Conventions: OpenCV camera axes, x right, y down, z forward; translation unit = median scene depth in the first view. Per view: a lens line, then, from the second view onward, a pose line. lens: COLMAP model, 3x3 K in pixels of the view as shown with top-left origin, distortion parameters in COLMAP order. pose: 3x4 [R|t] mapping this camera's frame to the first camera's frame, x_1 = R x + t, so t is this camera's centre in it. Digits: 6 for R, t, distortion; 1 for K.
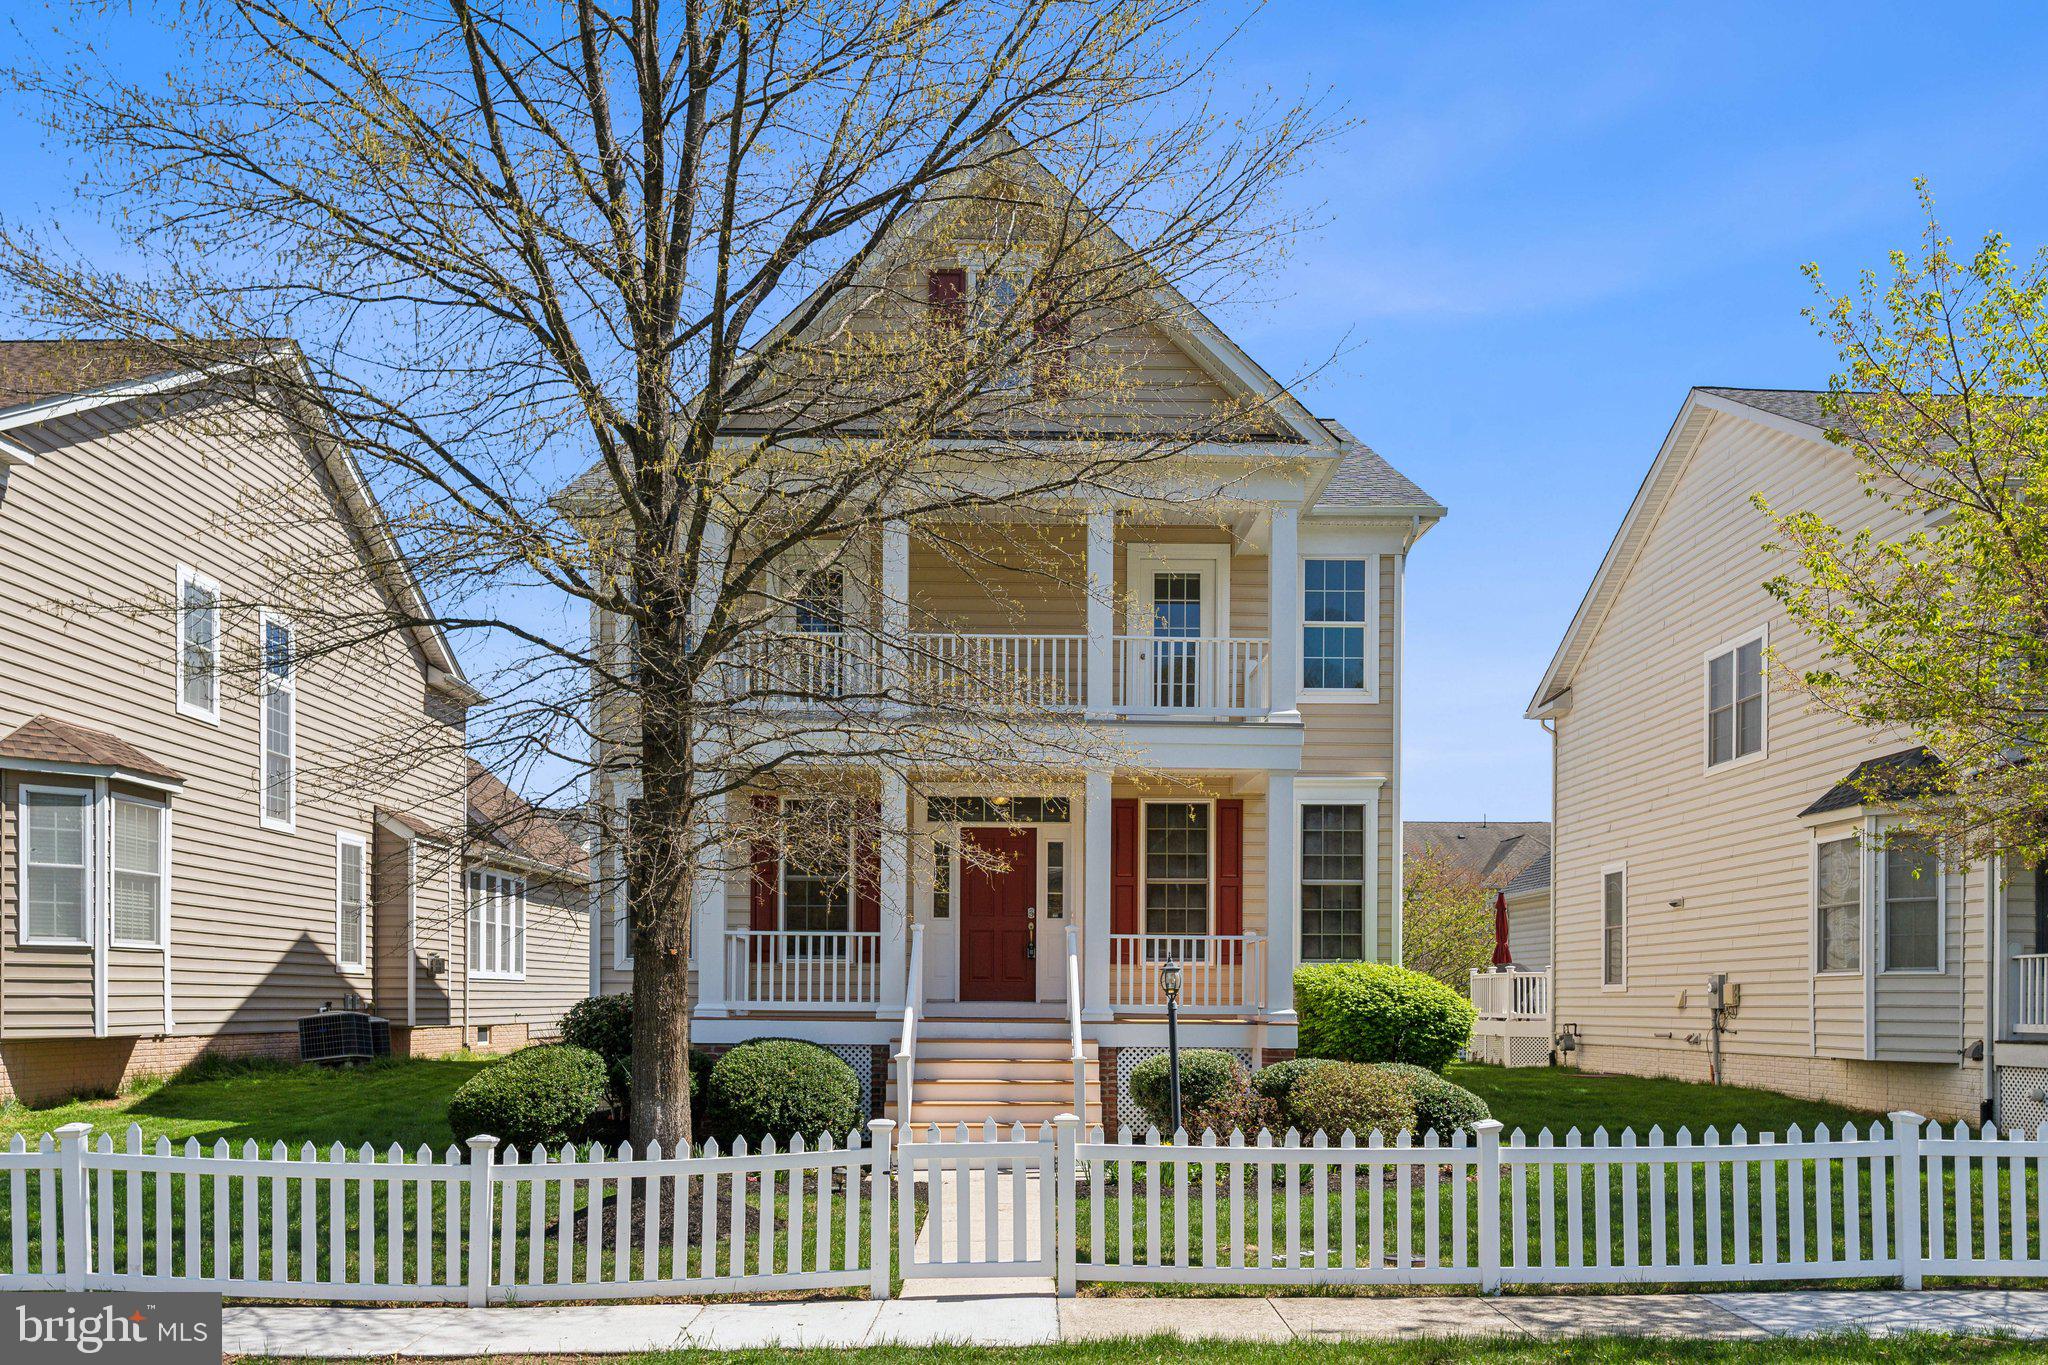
lens RADIAL K [[1637.9, 0, 1023.7], [0, 1637.9, 648.9], [0, 0, 1]] dist [0.002827, 0.004193]
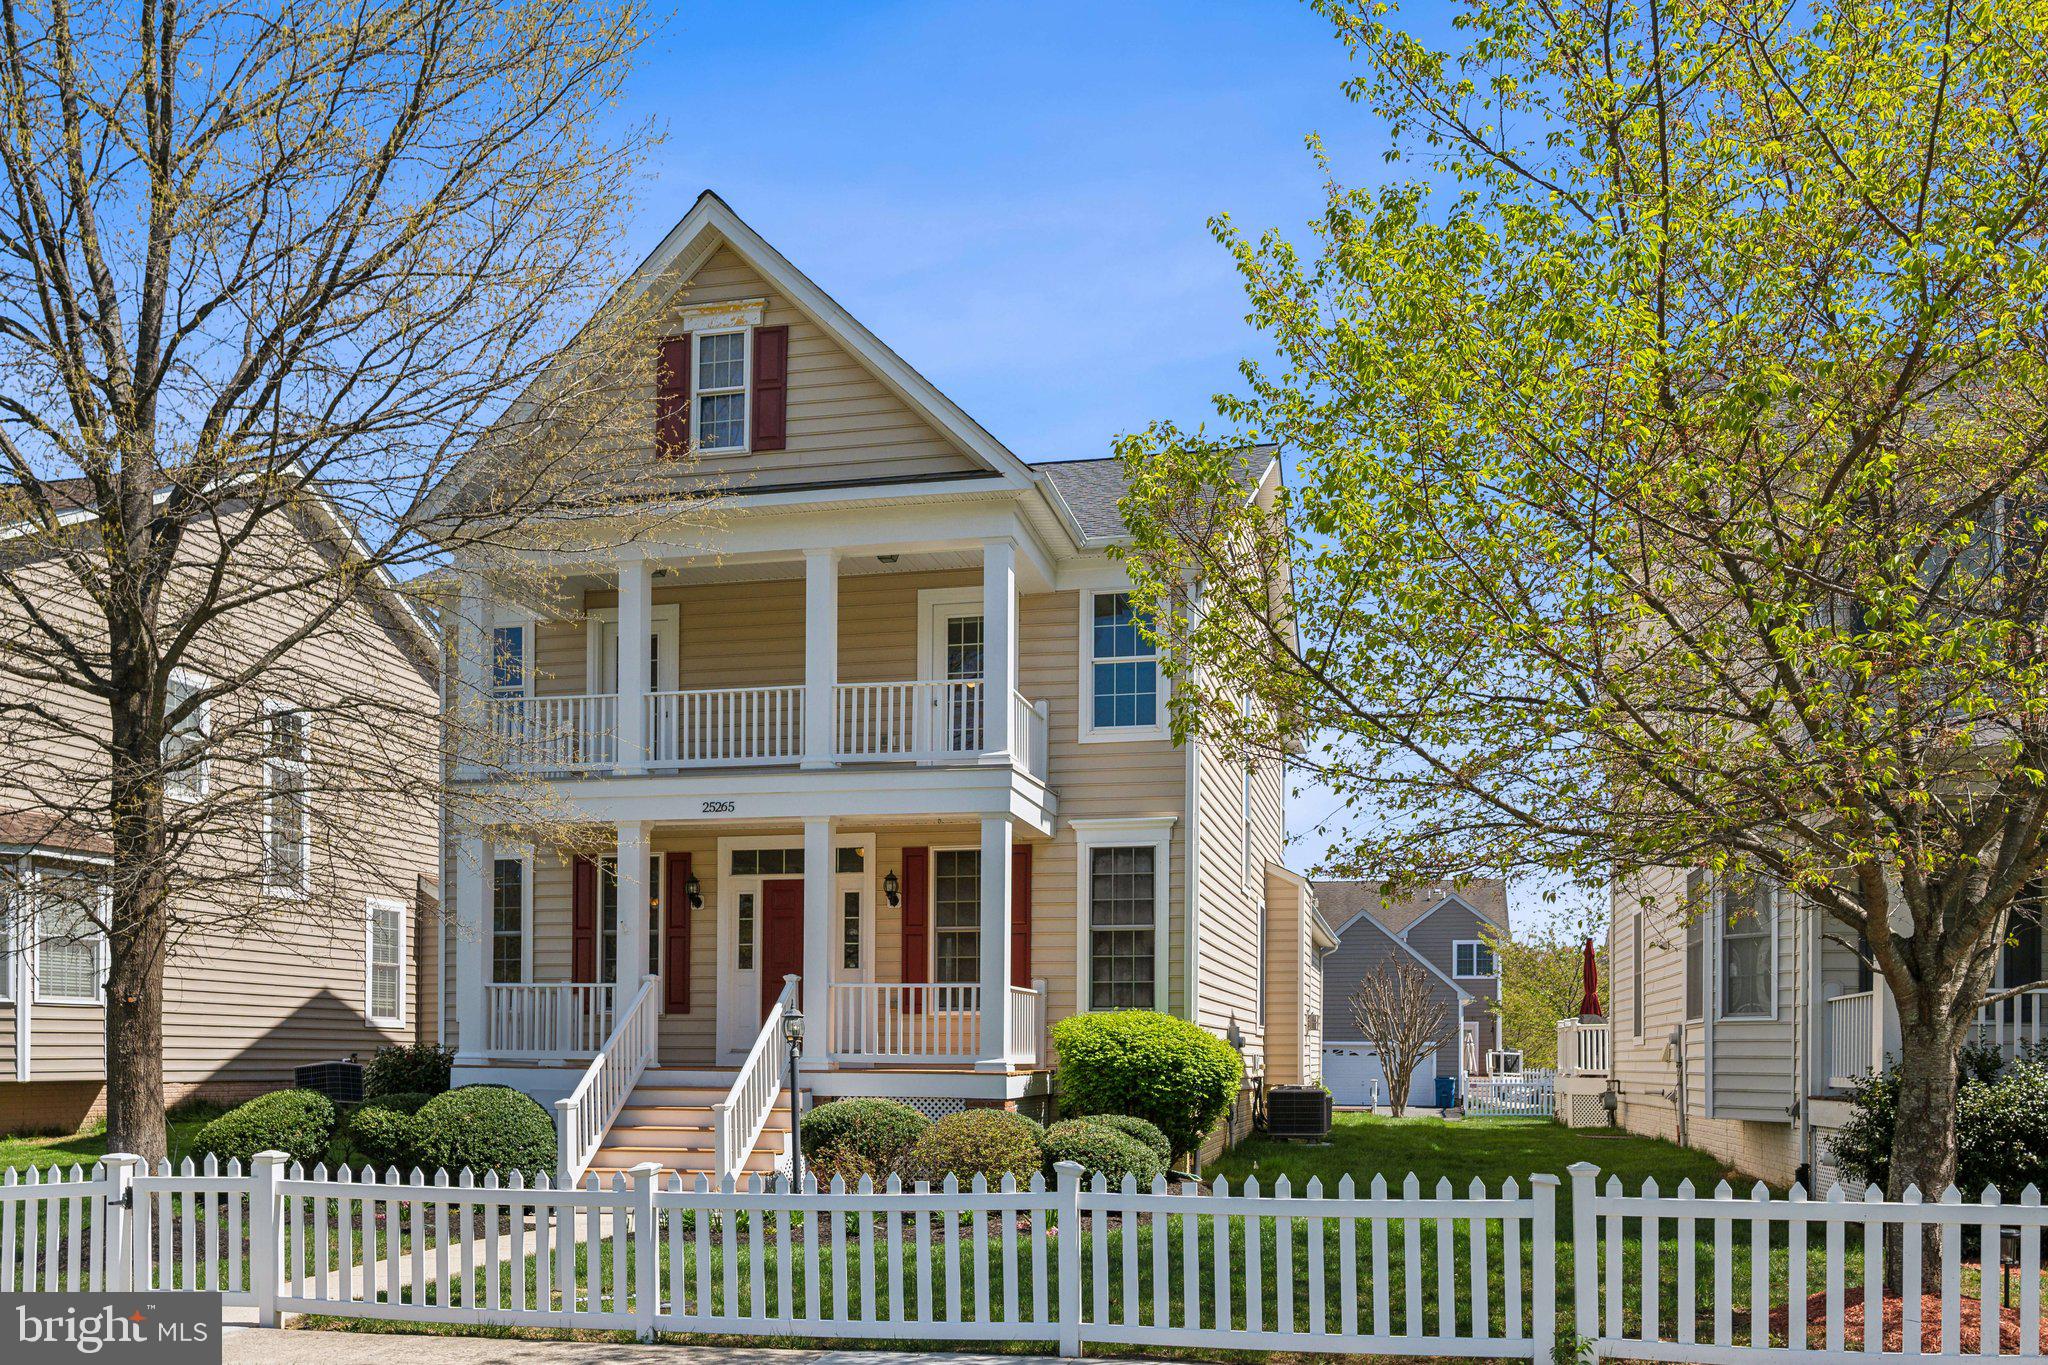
lens RADIAL K [[1644.2, 0, 1024.0], [0, 1644.2, 682.5], [0, 0, 1]] dist [-0.005088, 0.013365]
pose [[0.968814, -0.054007, -0.241832, 0.403774], [0.050536, 0.998511, -0.020537, 0.017217], [0.242581, 0.007675, 0.970101, 0.053509]]
